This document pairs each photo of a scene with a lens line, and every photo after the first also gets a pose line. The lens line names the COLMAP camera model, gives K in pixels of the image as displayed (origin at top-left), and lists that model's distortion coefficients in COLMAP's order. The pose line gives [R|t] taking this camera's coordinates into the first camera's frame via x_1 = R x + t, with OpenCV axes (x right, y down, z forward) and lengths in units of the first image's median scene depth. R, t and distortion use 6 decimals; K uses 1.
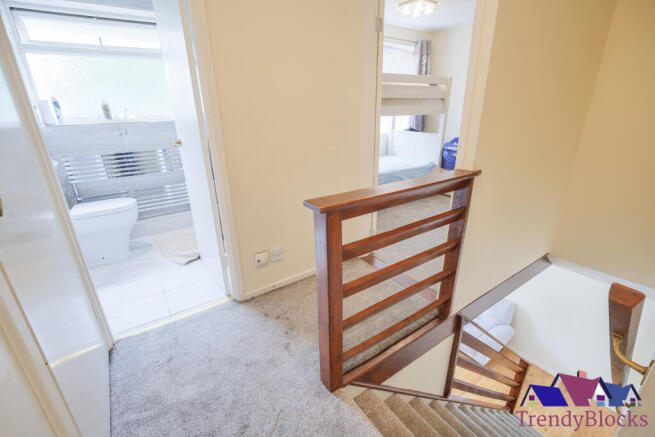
lens RADIAL K [[300.2, 0, 327.5], [0, 300.2, 218.5], [0, 0, 1]] dist [-0.001700, 0.000751]
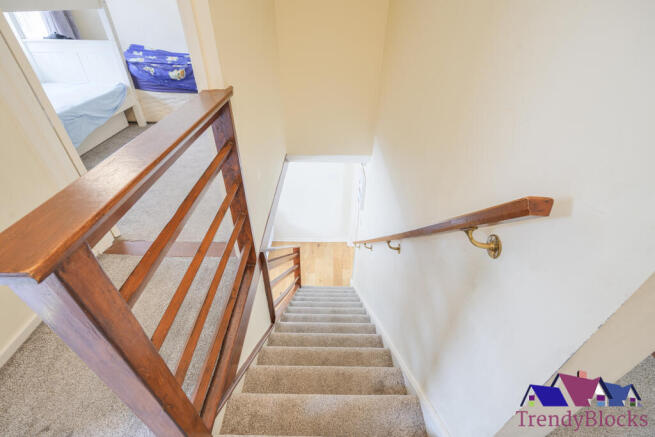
lens RADIAL K [[300.2, 0, 327.5], [0, 300.2, 218.5], [0, 0, 1]] dist [-0.001700, 0.000751]
pose [[0.576452, -0.475912, 0.664237, -0.007428], [0.281652, 0.878797, 0.385211, -0.037842], [-0.767056, -0.034972, 0.640626, 0.129399]]
